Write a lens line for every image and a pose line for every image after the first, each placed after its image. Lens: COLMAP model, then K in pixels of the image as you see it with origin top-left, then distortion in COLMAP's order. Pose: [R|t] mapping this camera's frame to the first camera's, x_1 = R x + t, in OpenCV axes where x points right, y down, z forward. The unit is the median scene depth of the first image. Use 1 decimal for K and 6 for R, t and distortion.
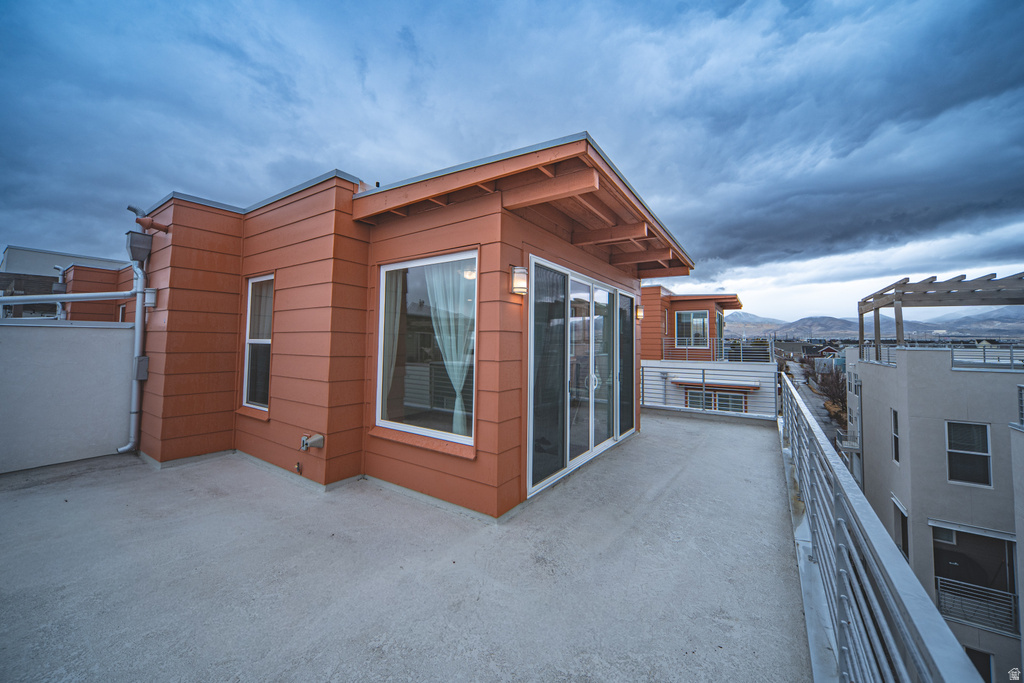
lens RADIAL K [[376.7, 0, 513.5], [0, 376.7, 323.9], [0, 0, 1]] dist [-0.016193, 0.004655]
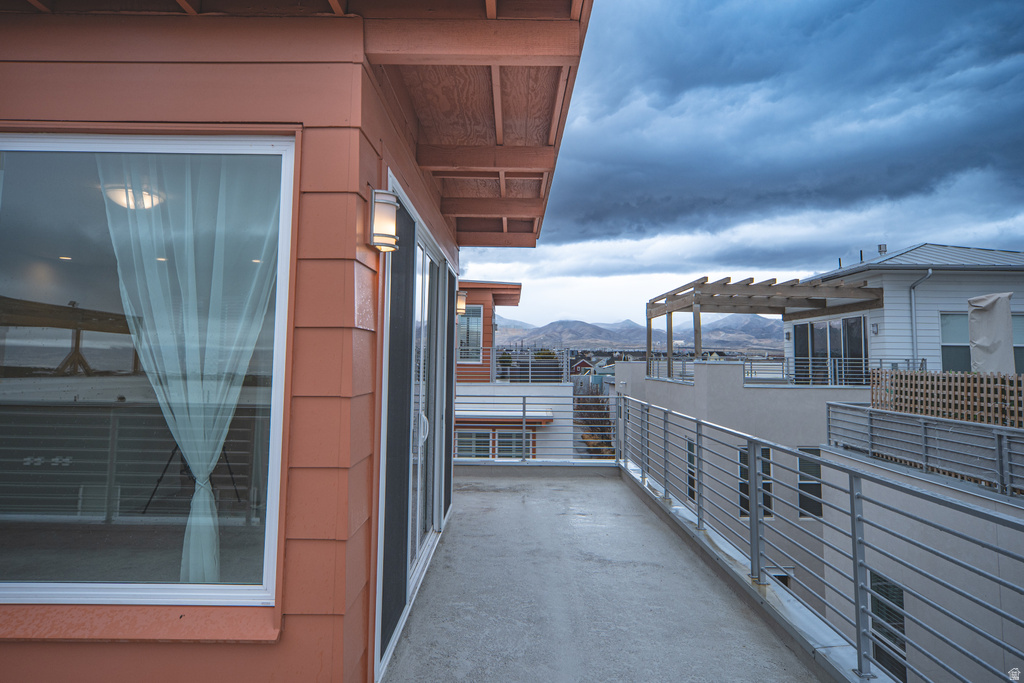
lens RADIAL K [[634.2, 0, 512.8], [0, 634.2, 298.7], [0, 0, 1]] dist [0.000314, -0.000235]
pose [[0.825882, 0.050504, 0.561577, -0.221049], [-0.029181, 0.998474, -0.046881, 0.011031], [-0.563088, 0.022331, 0.826095, 0.203632]]
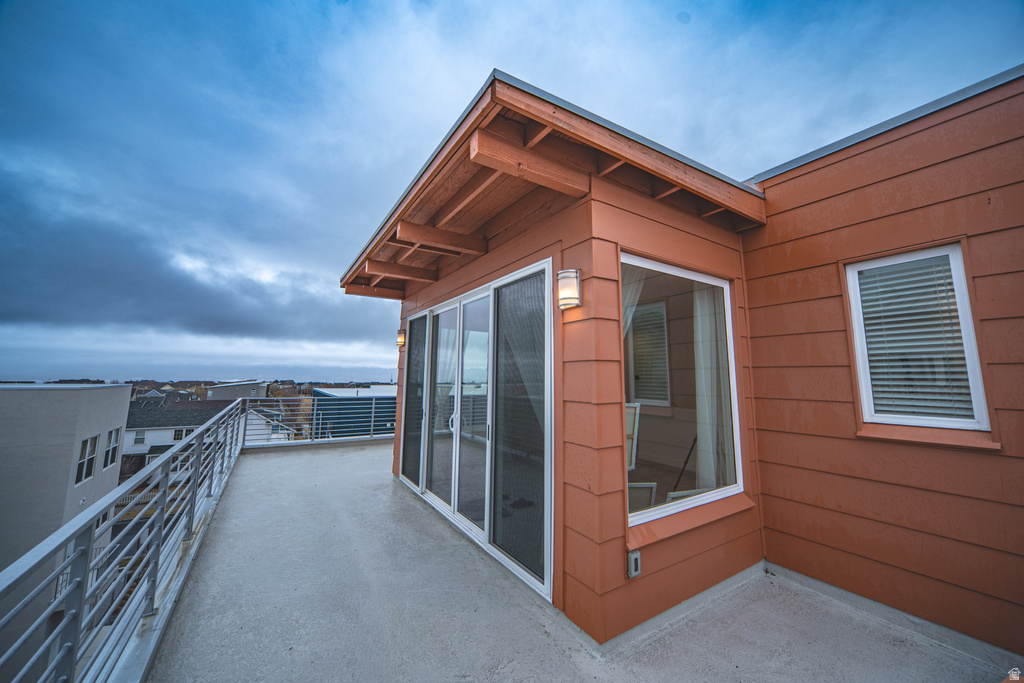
lens RADIAL K [[376.7, 0, 513.5], [0, 376.7, 323.9], [0, 0, 1]] dist [-0.016193, 0.004655]
pose [[-0.397357, -0.143330, -0.906402, 1.027785], [0.033184, 0.984837, -0.170281, 0.100760], [0.917064, -0.097740, -0.386575, 1.619820]]
